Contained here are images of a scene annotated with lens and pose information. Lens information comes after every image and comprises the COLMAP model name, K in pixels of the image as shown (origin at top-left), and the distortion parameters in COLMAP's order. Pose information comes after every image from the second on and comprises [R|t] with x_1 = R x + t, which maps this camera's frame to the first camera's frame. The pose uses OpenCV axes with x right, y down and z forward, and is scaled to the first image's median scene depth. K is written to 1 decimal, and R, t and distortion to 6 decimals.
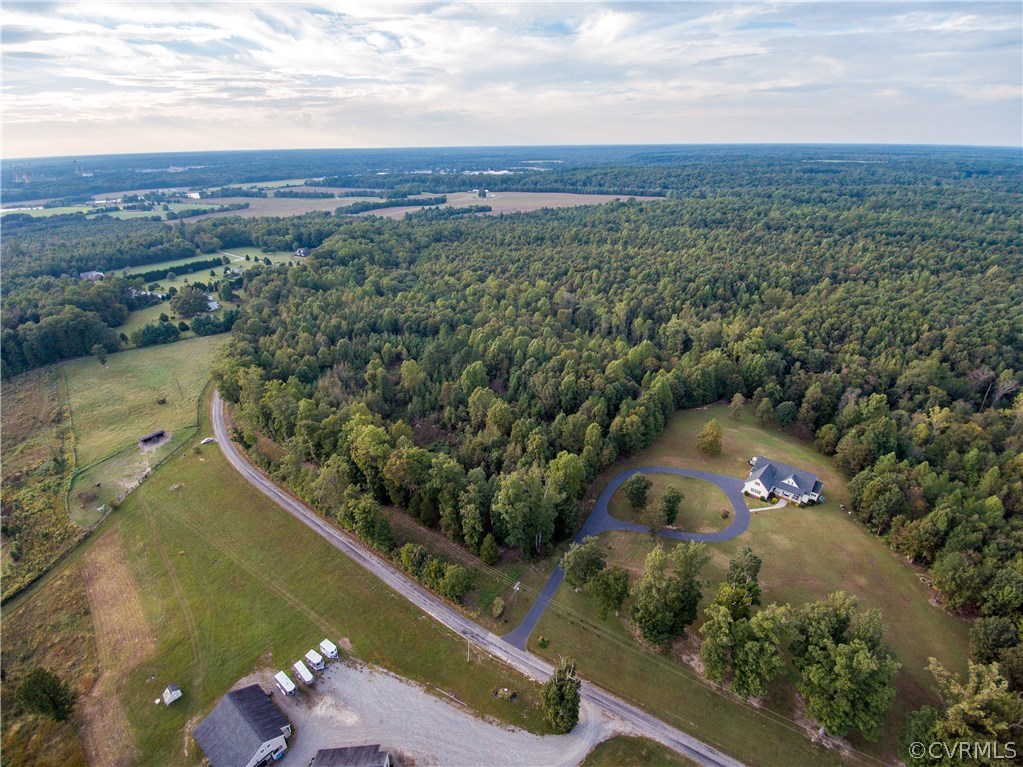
lens RADIAL K [[505.8, 0, 508.1], [0, 505.8, 388.7], [0, 0, 1]] dist [-0.010177, -0.013297]
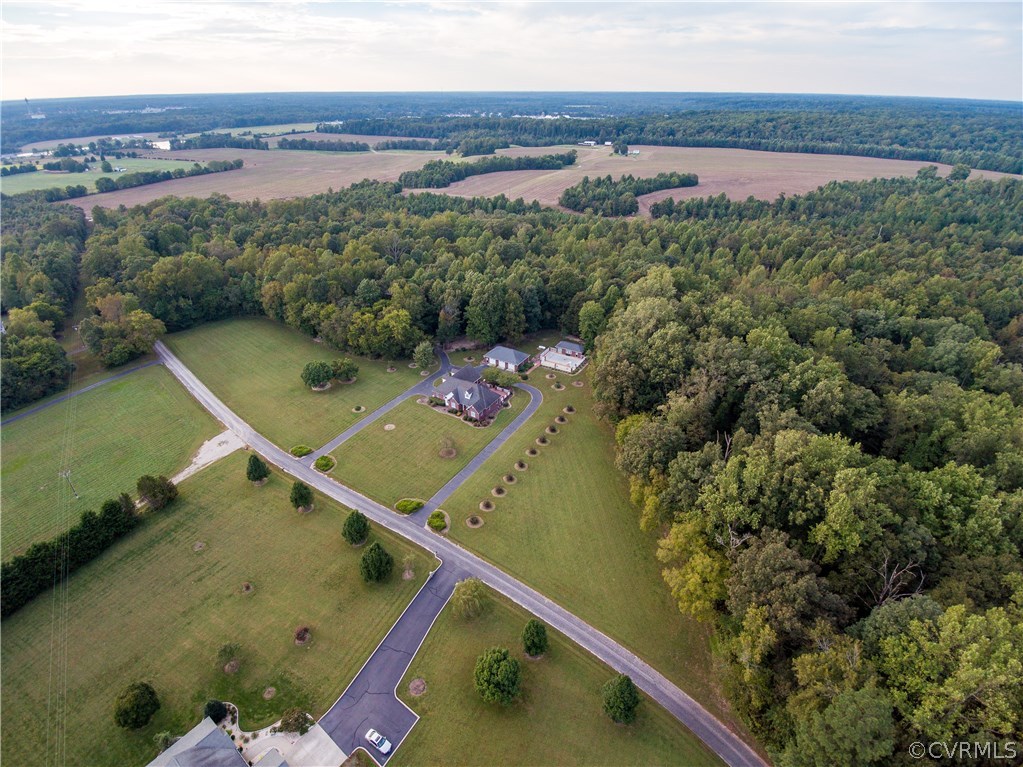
lens RADIAL K [[505.8, 0, 506.5], [0, 505.8, 382.4], [0, 0, 1]] dist [-0.010177, -0.013297]
pose [[0.999949, 0.009448, 0.003576, -0.245882], [-0.009689, 0.997143, 0.074913, -0.188117], [-0.002858, -0.074943, 0.997184, 0.469380]]
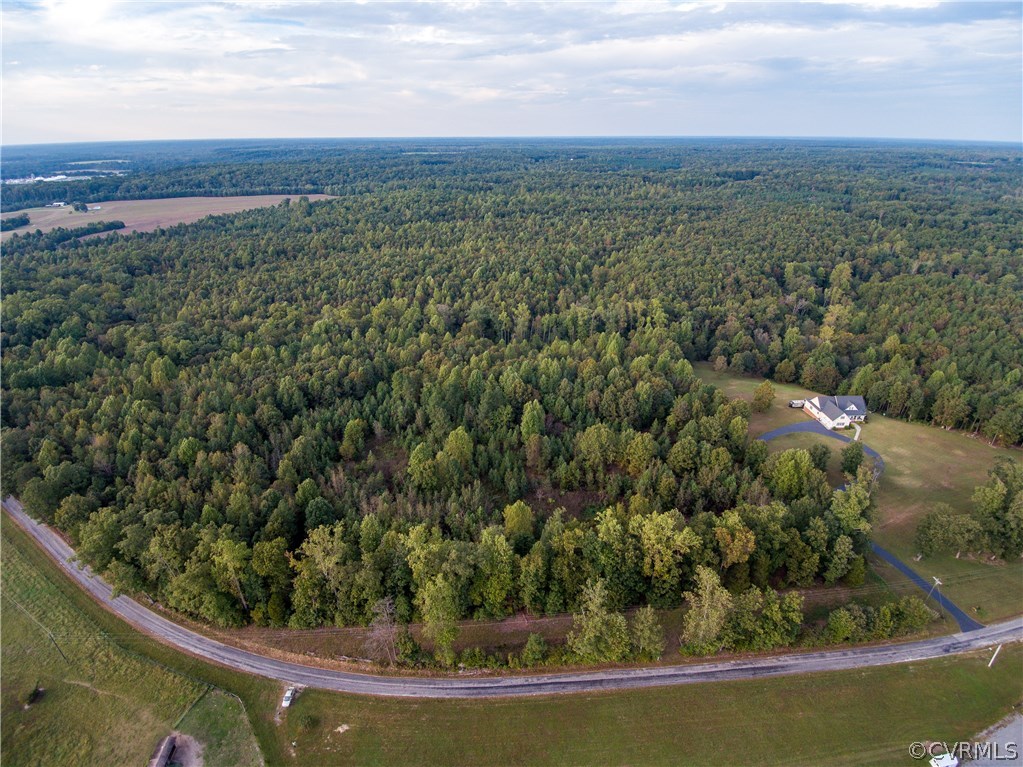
lens RADIAL K [[505.8, 0, 508.8], [0, 505.8, 390.7], [0, 0, 1]] dist [-0.010177, -0.013297]
pose [[0.736167, -0.295245, 0.609007, -0.143334], [0.287337, 0.951053, 0.113734, -0.042642], [-0.612777, 0.091263, 0.784968, 0.092454]]
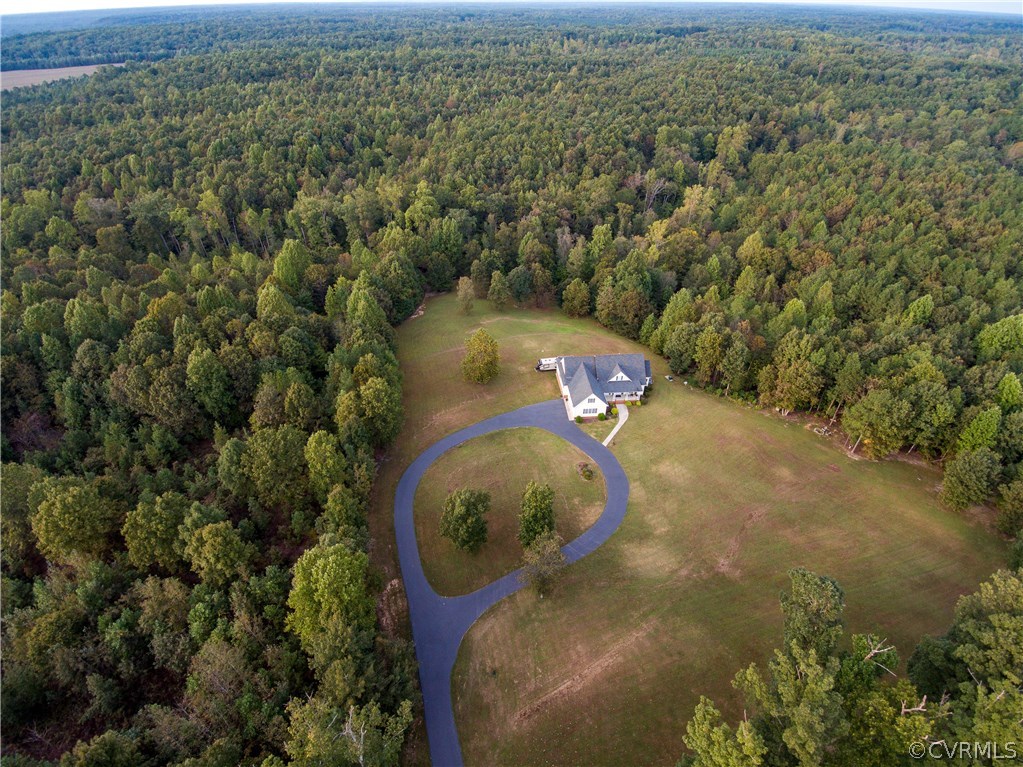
lens RADIAL K [[505.8, 0, 506.6], [0, 505.8, 382.7], [0, 0, 1]] dist [-0.010177, -0.013297]
pose [[0.690109, -0.428625, 0.583121, 0.007559], [0.306105, 0.902999, 0.301485, -0.011359], [-0.655782, -0.029561, 0.754372, 0.099853]]
